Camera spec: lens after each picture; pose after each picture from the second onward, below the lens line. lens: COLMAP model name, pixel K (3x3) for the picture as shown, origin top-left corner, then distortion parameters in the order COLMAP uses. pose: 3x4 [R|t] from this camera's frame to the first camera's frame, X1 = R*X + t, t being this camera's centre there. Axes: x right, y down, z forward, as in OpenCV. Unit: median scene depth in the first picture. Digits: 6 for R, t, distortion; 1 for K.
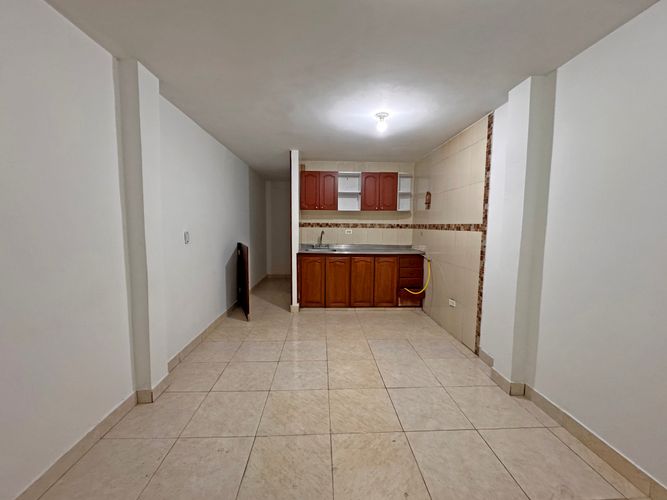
lens RADIAL K [[269.6, 0, 333.4], [0, 269.6, 248.3], [0, 0, 1]] dist [-0.000266, 0.000148]
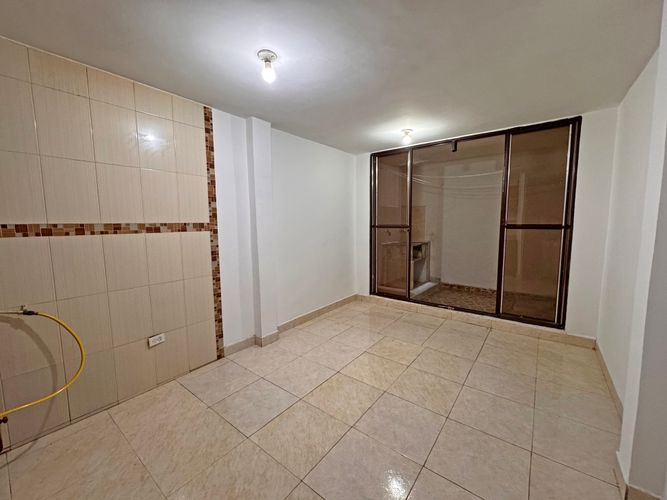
lens RADIAL K [[269.6, 0, 333.7], [0, 269.6, 247.9], [0, 0, 1]] dist [-0.000266, 0.000148]
pose [[-0.757596, -0.066313, 0.649347, -0.392828], [0.057750, 0.984115, 0.167877, -0.138720], [-0.650164, 0.164682, -0.741732, 1.444886]]
